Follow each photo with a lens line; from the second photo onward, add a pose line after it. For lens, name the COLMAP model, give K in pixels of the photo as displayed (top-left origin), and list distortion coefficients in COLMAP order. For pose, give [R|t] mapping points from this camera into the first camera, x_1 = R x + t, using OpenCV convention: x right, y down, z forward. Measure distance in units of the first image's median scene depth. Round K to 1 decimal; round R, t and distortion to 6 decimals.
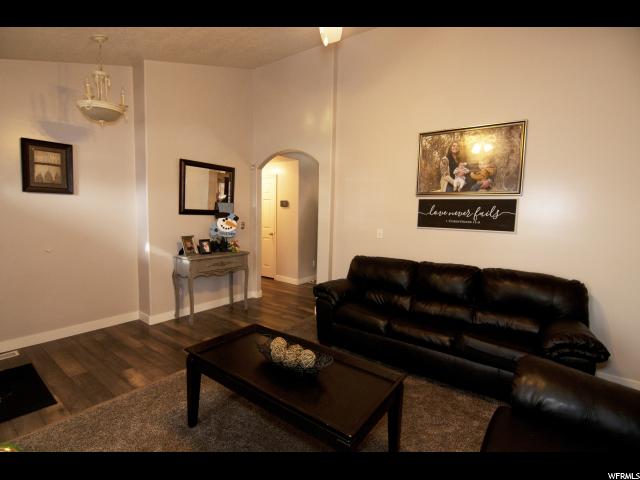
lens RADIAL K [[308.6, 0, 320.3], [0, 308.6, 238.4], [0, 0, 1]] dist [-0.022845, -0.003637]
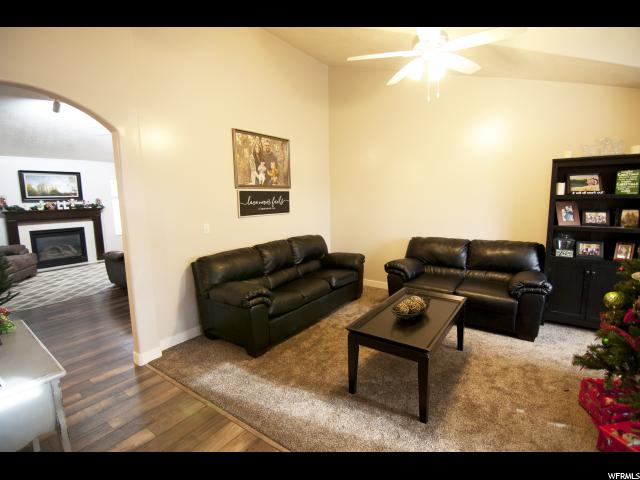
lens RADIAL K [[308.6, 0, 313.5], [0, 308.6, 240.0], [0, 0, 1]] dist [-0.022845, -0.003637]
pose [[-0.016513, -0.159758, 0.987018, -0.821195], [0.109898, 0.980882, 0.160604, -0.109400], [-0.993806, 0.111124, 0.001360, 0.802058]]
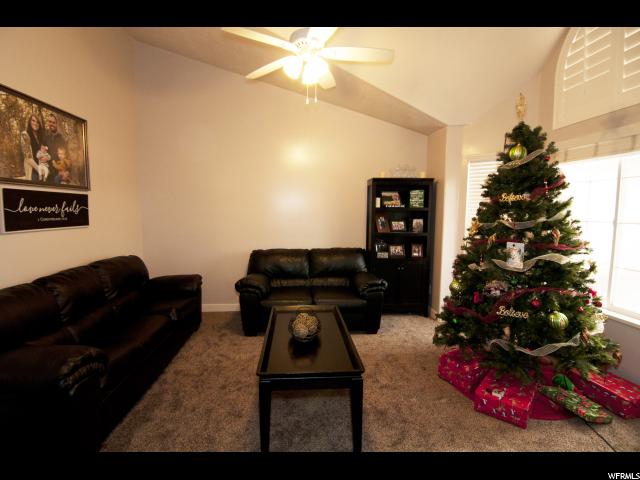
lens RADIAL K [[308.6, 0, 318.8], [0, 308.6, 237.6], [0, 0, 1]] dist [-0.022845, -0.003637]
pose [[-0.657524, -0.092331, 0.747755, -0.601665], [0.049522, 0.985020, 0.165174, -0.102393], [-0.751805, 0.145636, -0.643102, 0.973473]]
